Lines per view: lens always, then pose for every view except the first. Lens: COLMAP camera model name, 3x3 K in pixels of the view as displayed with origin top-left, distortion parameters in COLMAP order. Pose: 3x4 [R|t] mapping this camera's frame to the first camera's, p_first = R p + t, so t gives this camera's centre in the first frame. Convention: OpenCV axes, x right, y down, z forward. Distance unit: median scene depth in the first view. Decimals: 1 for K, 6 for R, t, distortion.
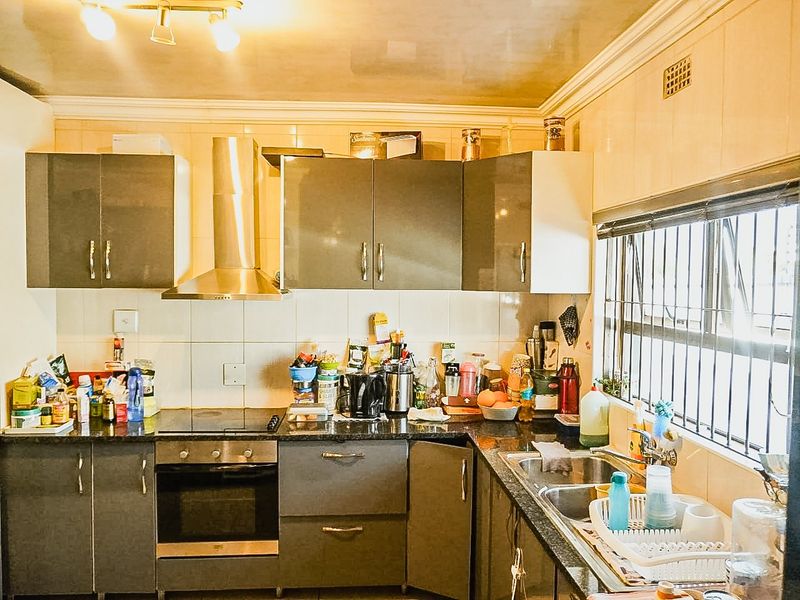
lens RADIAL K [[610.5, 0, 399.6], [0, 610.5, 304.4], [0, 0, 1]] dist [-0.001944, 0.002194]
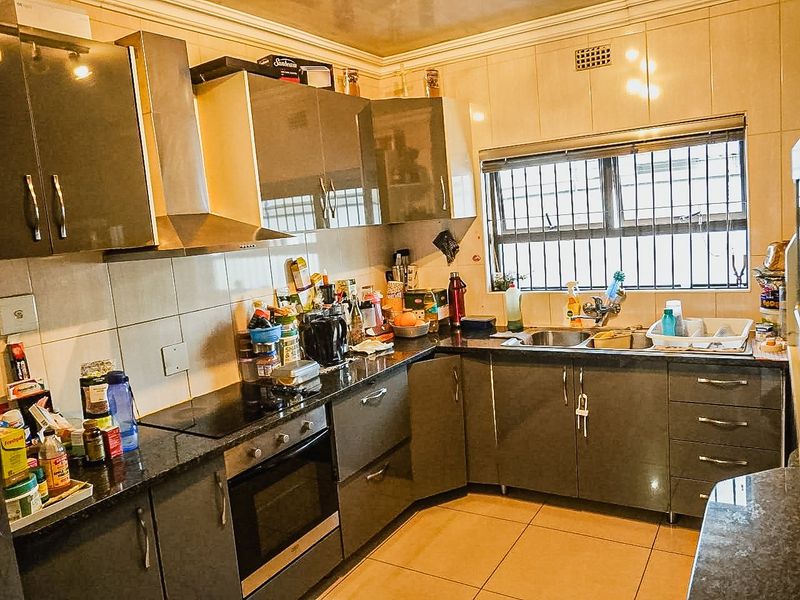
lens RADIAL K [[610.5, 0, 401.5], [0, 610.5, 297.3], [0, 0, 1]] dist [-0.001944, 0.002194]
pose [[0.579601, -0.159243, 0.799190, -0.776211], [0.124689, 0.986503, 0.106137, -0.006142], [-0.805305, 0.038133, 0.591634, 0.365042]]
